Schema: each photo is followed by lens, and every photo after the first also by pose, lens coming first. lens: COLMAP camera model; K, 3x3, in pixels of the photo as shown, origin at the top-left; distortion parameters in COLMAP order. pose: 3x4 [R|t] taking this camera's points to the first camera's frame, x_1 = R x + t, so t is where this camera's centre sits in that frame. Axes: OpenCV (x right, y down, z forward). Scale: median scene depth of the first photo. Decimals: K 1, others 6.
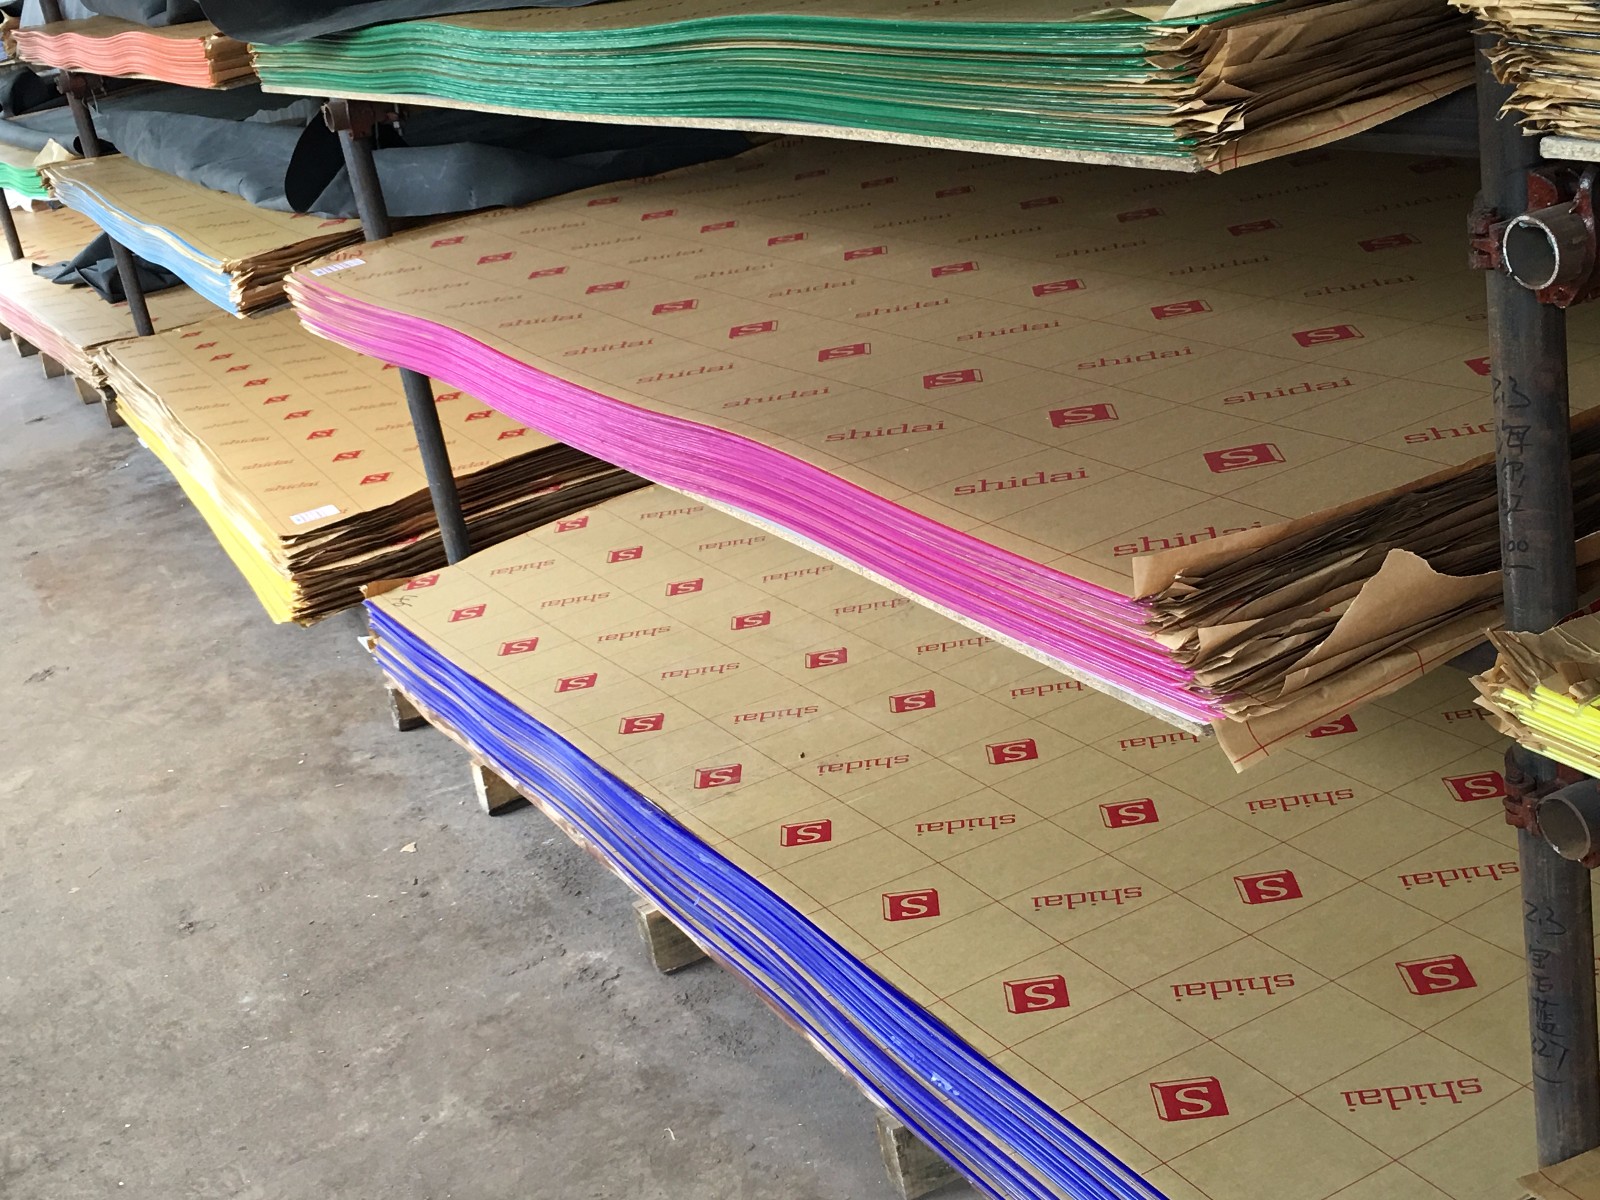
lens RADIAL K [[2137.7, 0, 799.4], [0, 2137.7, 585.2], [0, 0, 1]] dist [0.058128, 0.000000]
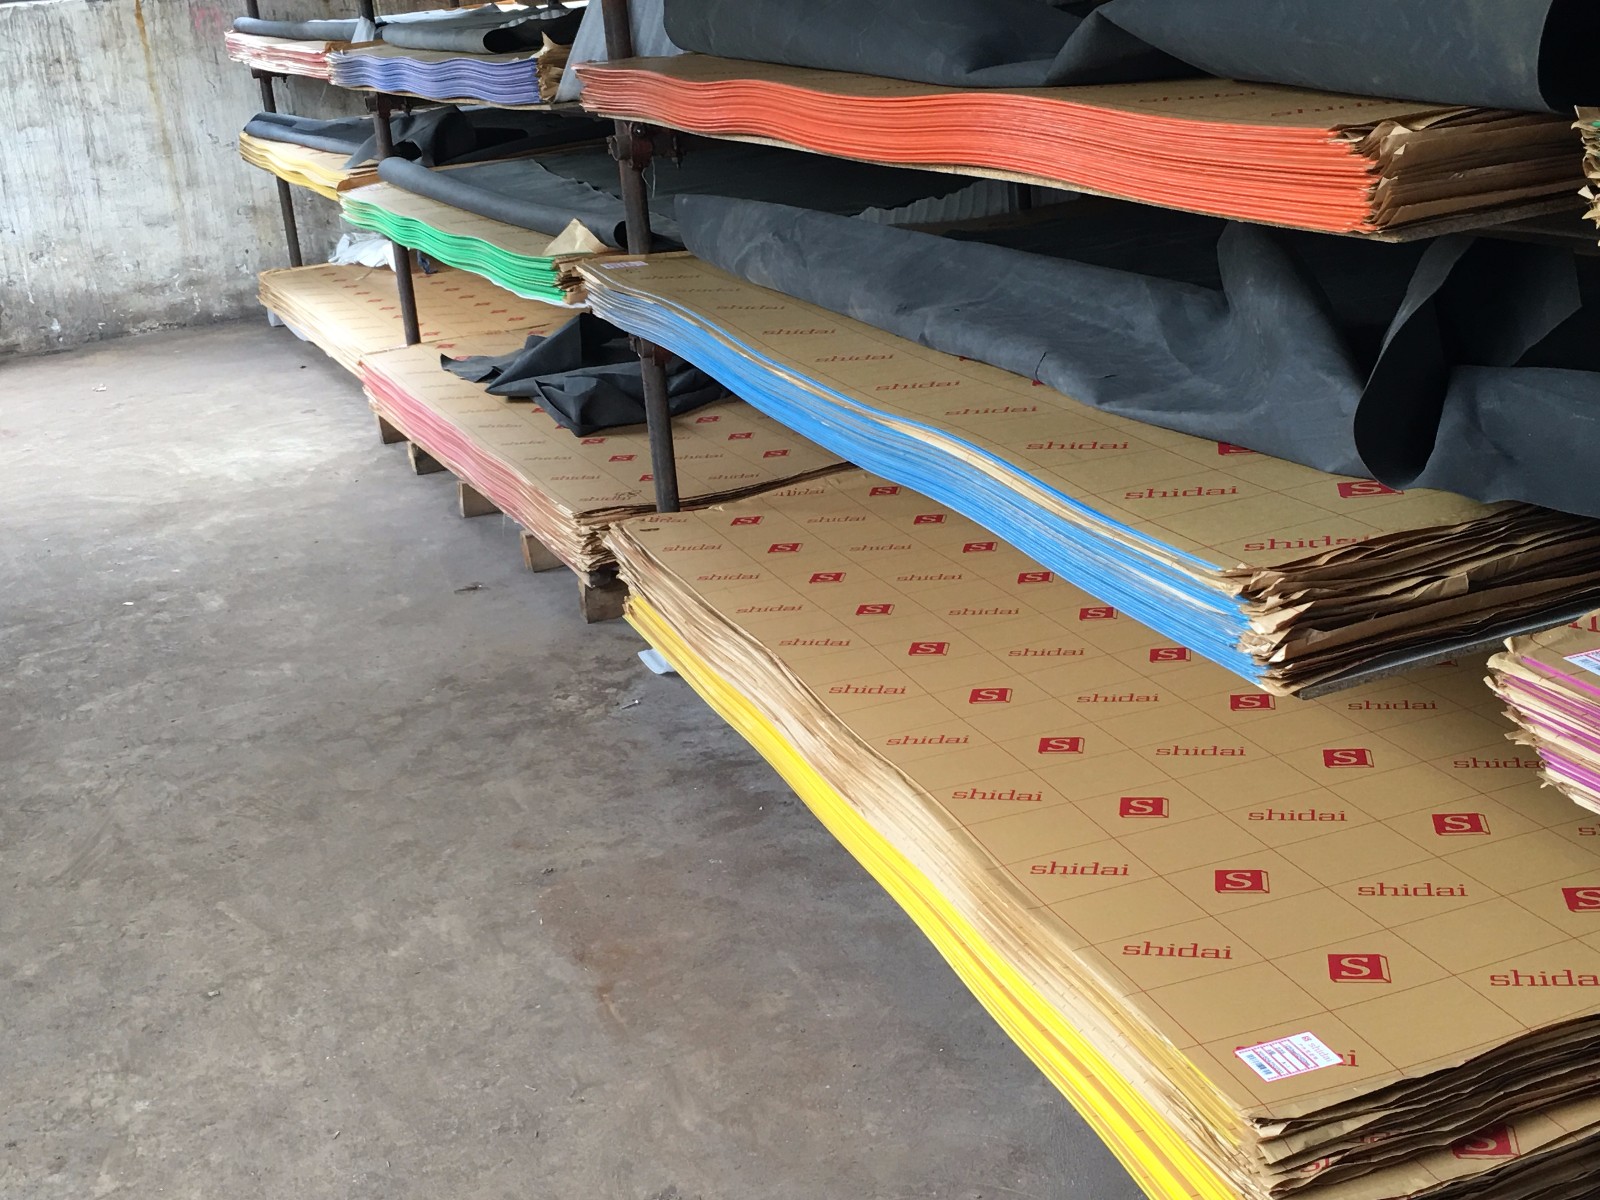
lens RADIAL K [[2137.7, 0, 801.6], [0, 2137.7, 585.8], [0, 0, 1]] dist [0.058128, 0.000000]
pose [[0.990349, 0.115427, -0.076713, -0.377046], [-0.118132, 0.992492, -0.031704, -0.136810], [0.072478, 0.040460, 0.996549, 0.574183]]
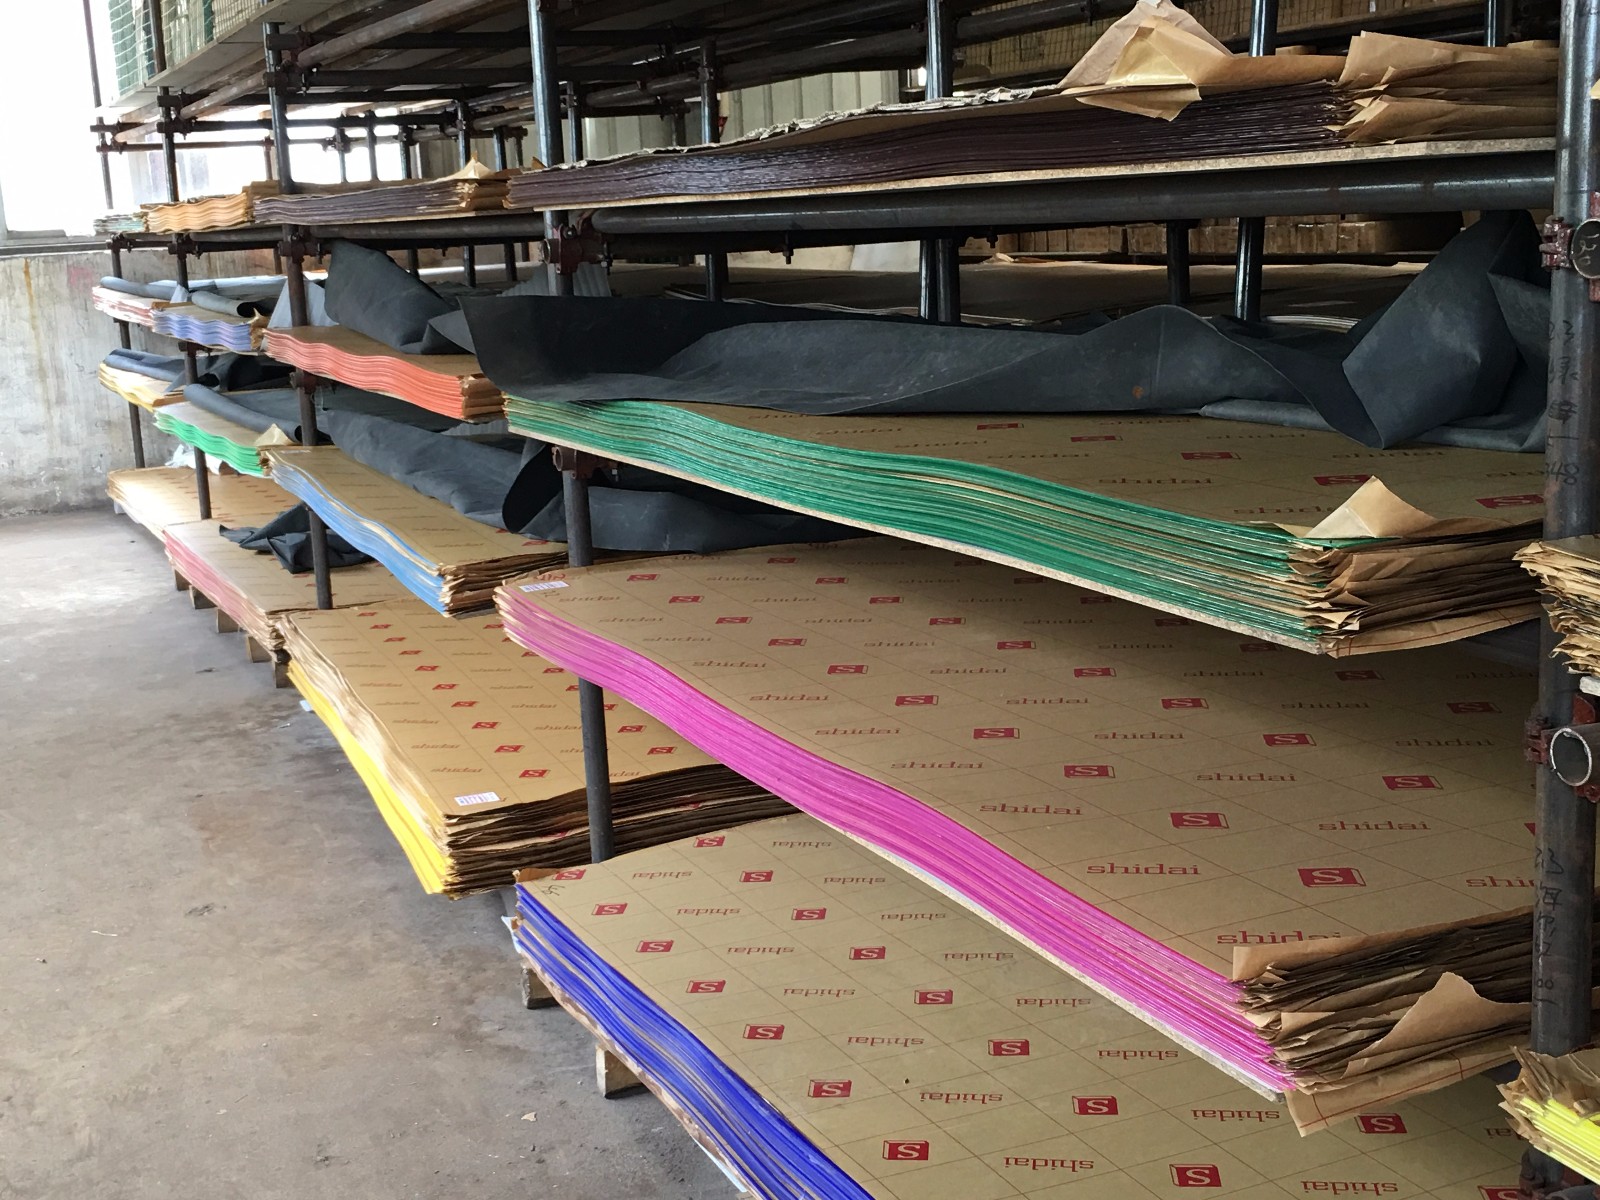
lens RADIAL K [[2137.7, 0, 807.3], [0, 2137.7, 583.4], [0, 0, 1]] dist [0.058128, 0.000000]
pose [[0.989426, 0.137543, -0.046021, -0.027334], [-0.143036, 0.977880, -0.152618, 0.002855], [0.024012, 0.157587, 0.987213, -0.119681]]
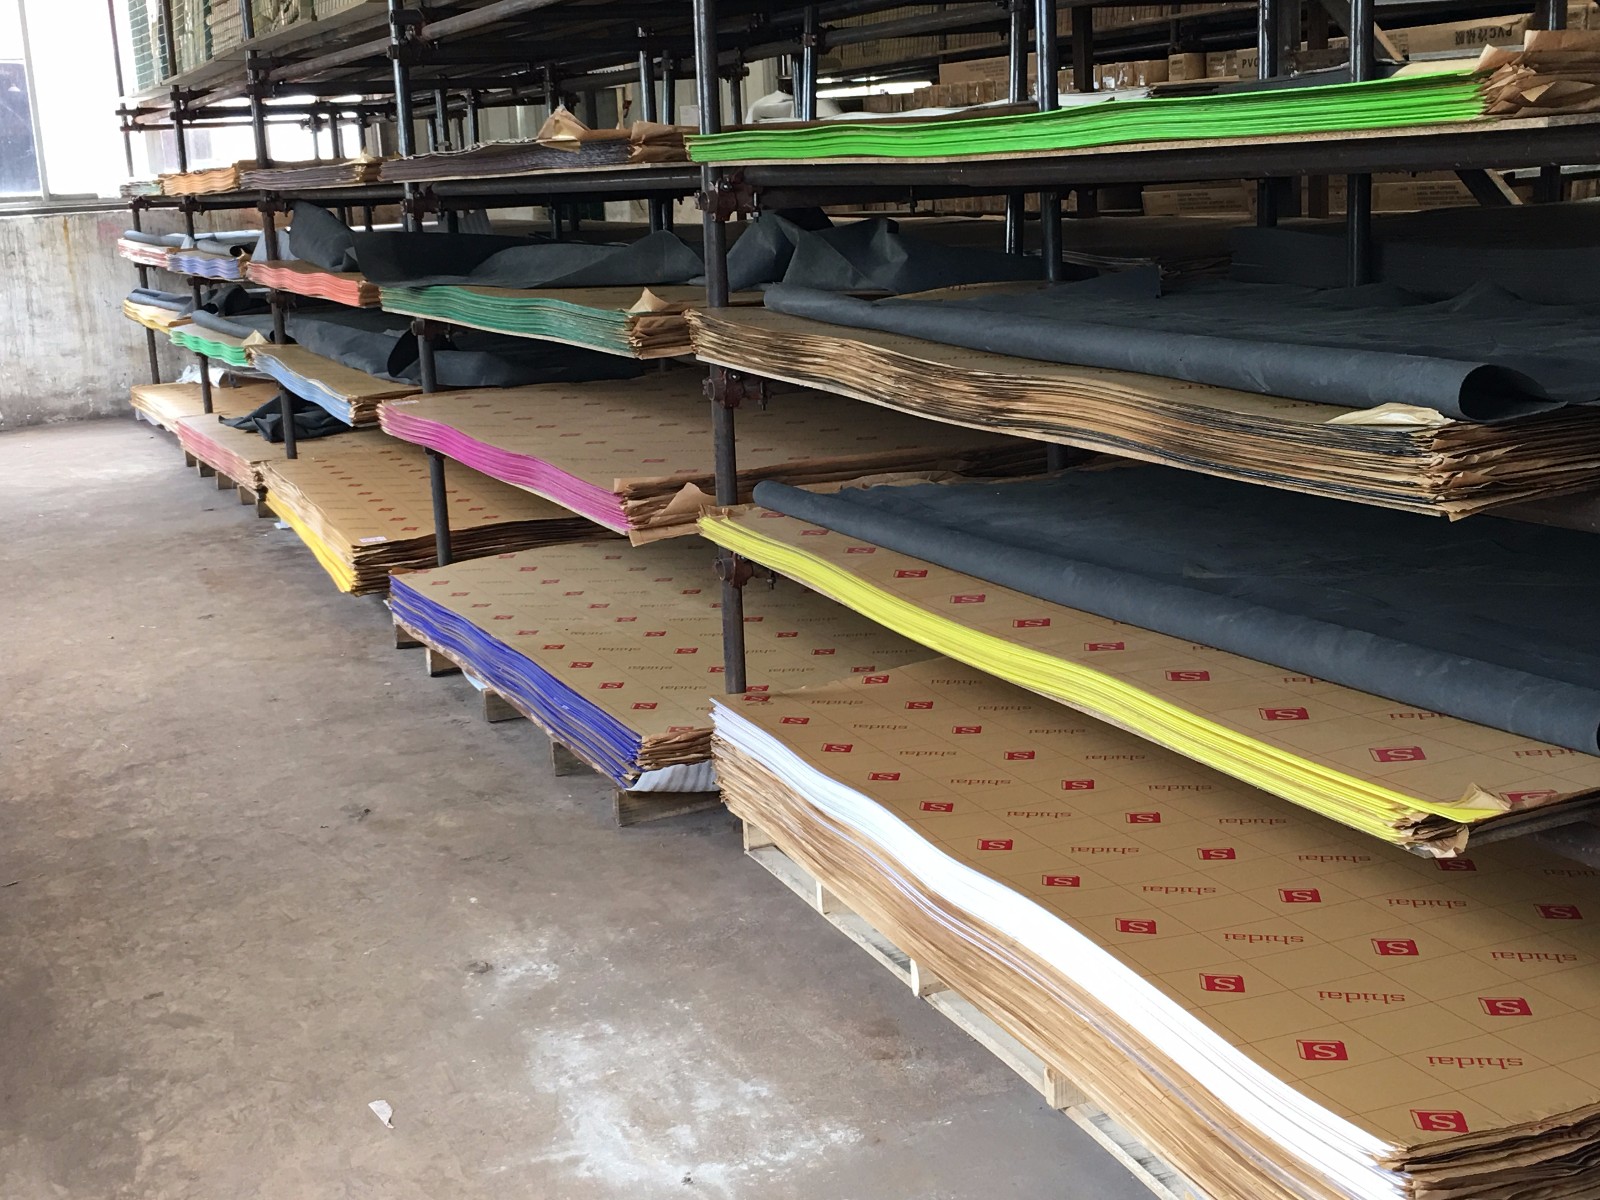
lens RADIAL K [[2137.7, 0, 797.1], [0, 2137.7, 584.7], [0, 0, 1]] dist [0.058128, 0.000000]
pose [[0.989117, 0.138432, -0.049834, 0.271094], [-0.143992, 0.980376, -0.134644, 0.237027], [0.030217, 0.140354, 0.989640, -0.939948]]
